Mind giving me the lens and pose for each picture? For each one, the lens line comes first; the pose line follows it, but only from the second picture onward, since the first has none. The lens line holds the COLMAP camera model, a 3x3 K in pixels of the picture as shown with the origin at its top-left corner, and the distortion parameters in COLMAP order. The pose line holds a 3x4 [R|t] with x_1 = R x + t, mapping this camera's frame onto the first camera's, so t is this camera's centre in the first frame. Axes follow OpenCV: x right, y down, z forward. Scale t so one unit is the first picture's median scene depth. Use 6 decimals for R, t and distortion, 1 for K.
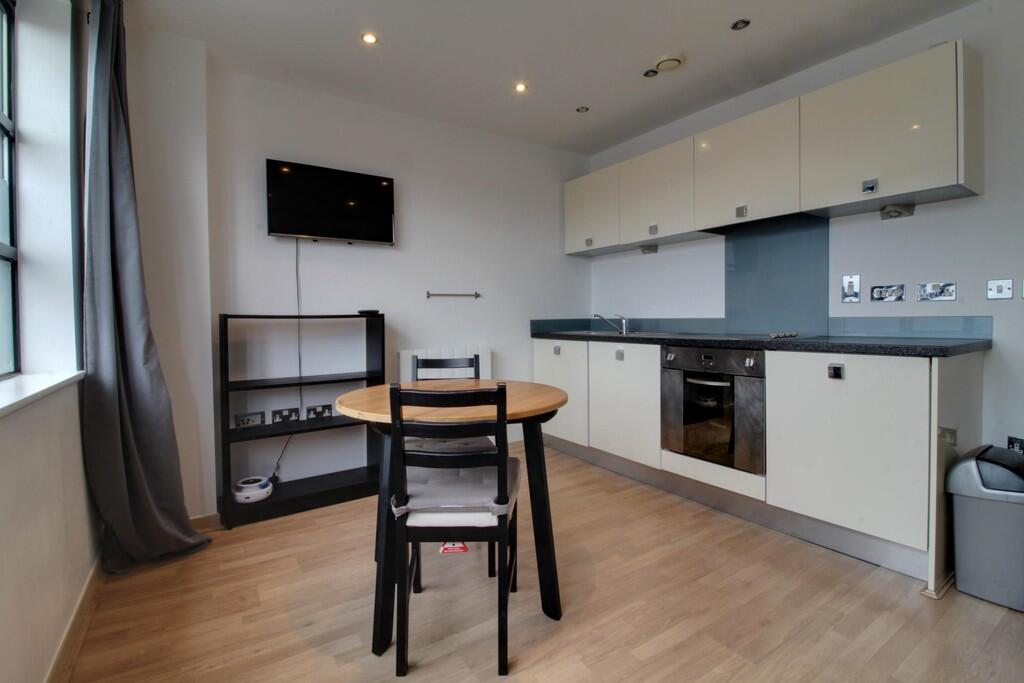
lens RADIAL K [[478.9, 0, 512.5], [0, 478.9, 326.9], [0, 0, 1]] dist [-0.001462, -0.000407]
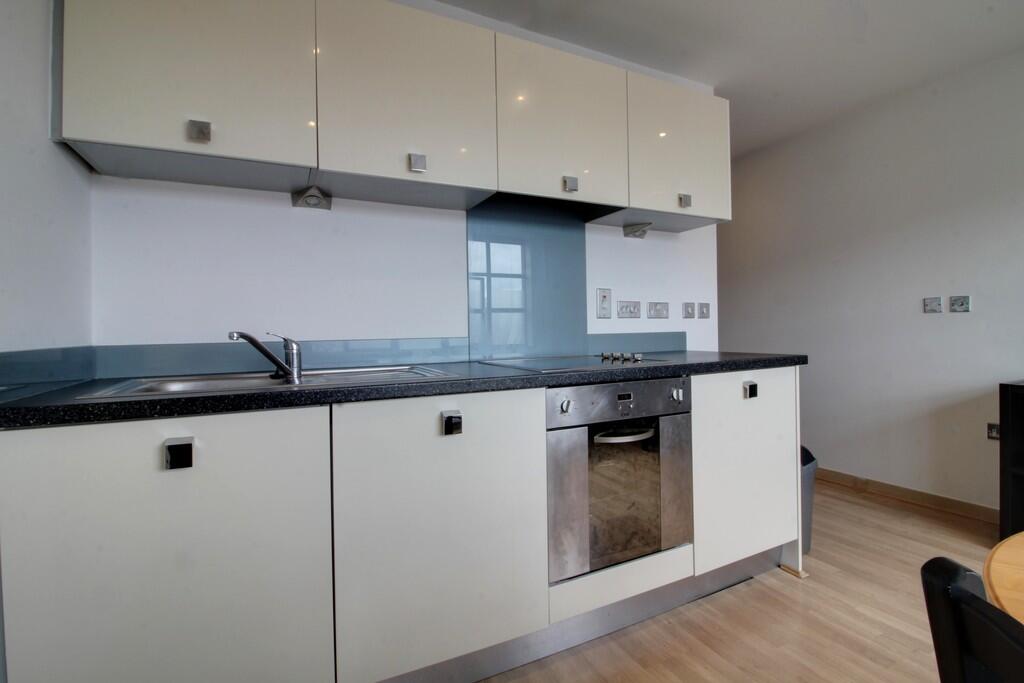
lens RADIAL K [[478.9, 0, 512.5], [0, 478.9, 326.9], [0, 0, 1]] dist [-0.001462, -0.000407]
pose [[0.119998, 0.017194, 0.992625, -0.260011], [0.039543, 0.998974, -0.022084, -0.022184], [-0.991986, 0.041902, 0.119195, 1.158924]]
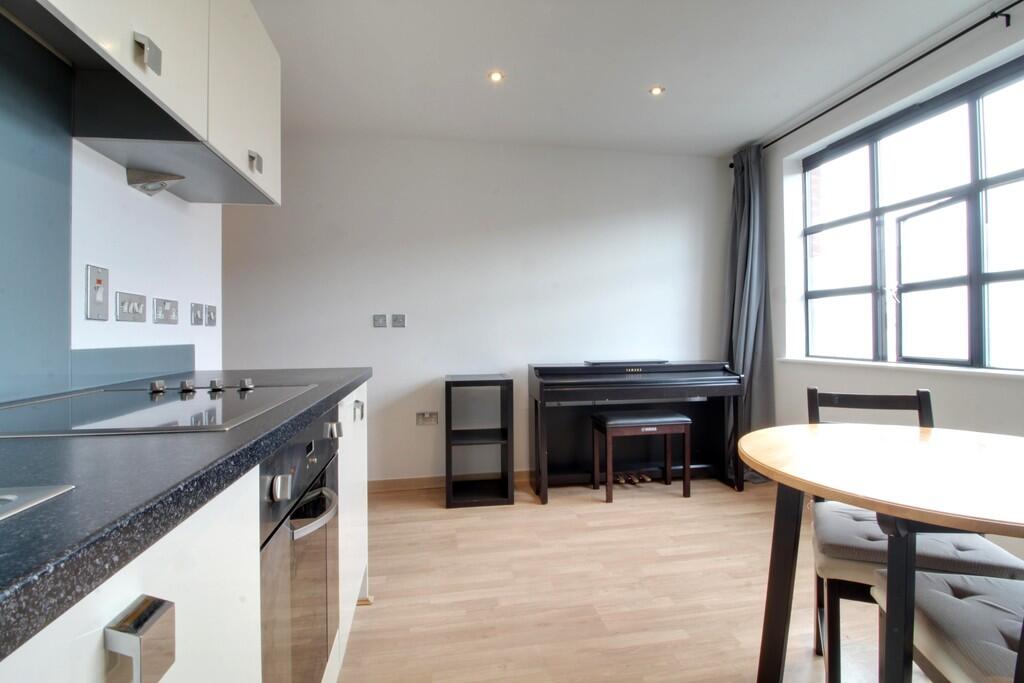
lens RADIAL K [[478.9, 0, 512.5], [0, 478.9, 326.9], [0, 0, 1]] dist [-0.001462, -0.000407]
pose [[-0.913378, 0.027991, 0.406150, 0.098562], [0.031409, 0.999505, 0.001750, -0.032911], [-0.405900, 0.014355, -0.913805, 1.401506]]
